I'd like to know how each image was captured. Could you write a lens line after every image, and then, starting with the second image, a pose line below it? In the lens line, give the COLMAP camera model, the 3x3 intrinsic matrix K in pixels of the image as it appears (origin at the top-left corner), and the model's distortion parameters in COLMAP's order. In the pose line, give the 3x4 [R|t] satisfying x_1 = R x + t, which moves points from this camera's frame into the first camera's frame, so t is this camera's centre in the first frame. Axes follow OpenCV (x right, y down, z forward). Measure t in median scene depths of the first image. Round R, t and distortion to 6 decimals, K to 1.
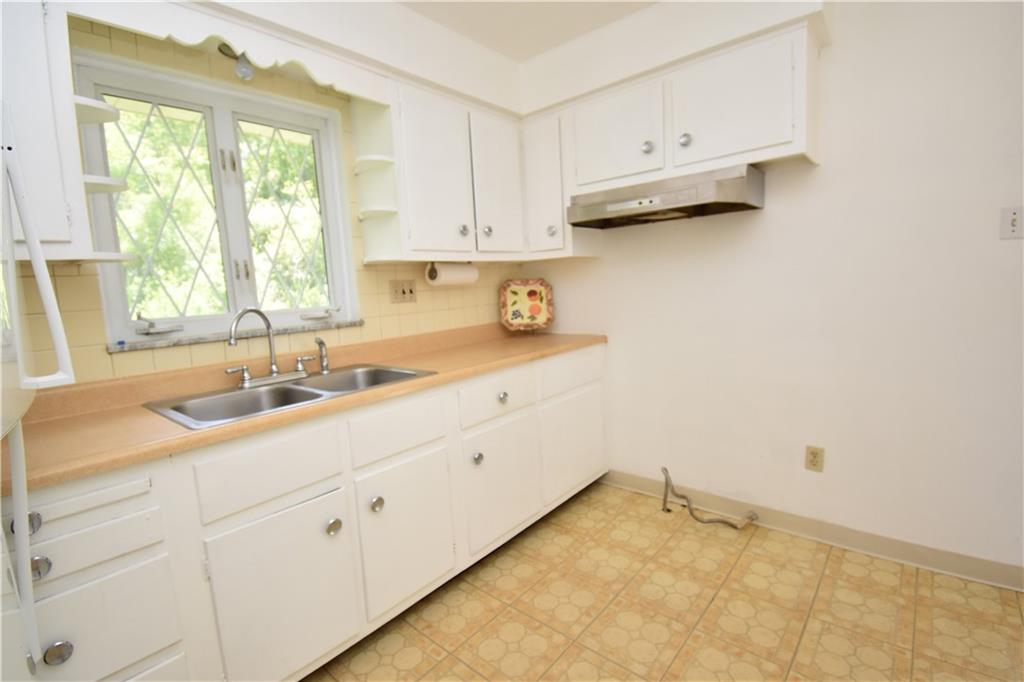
lens RADIAL K [[468.8, 0, 512.0], [0, 468.8, 341.0], [0, 0, 1]] dist [0.001094, -0.025753]
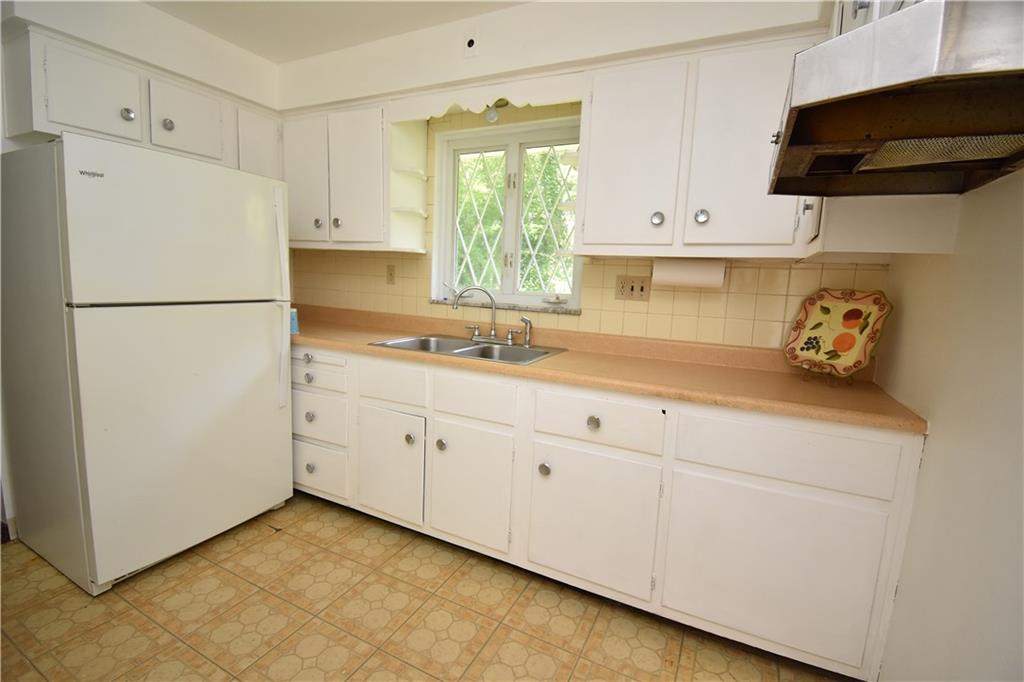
lens RADIAL K [[449.4, 0, 518.1], [0, 449.4, 335.4], [0, 0, 1]] dist [0.014203, -0.022502]
pose [[0.244854, 0.185933, -0.951565, 0.634192], [-0.173560, 0.973993, 0.145655, -0.113541], [0.953899, 0.129489, 0.270757, 0.596899]]
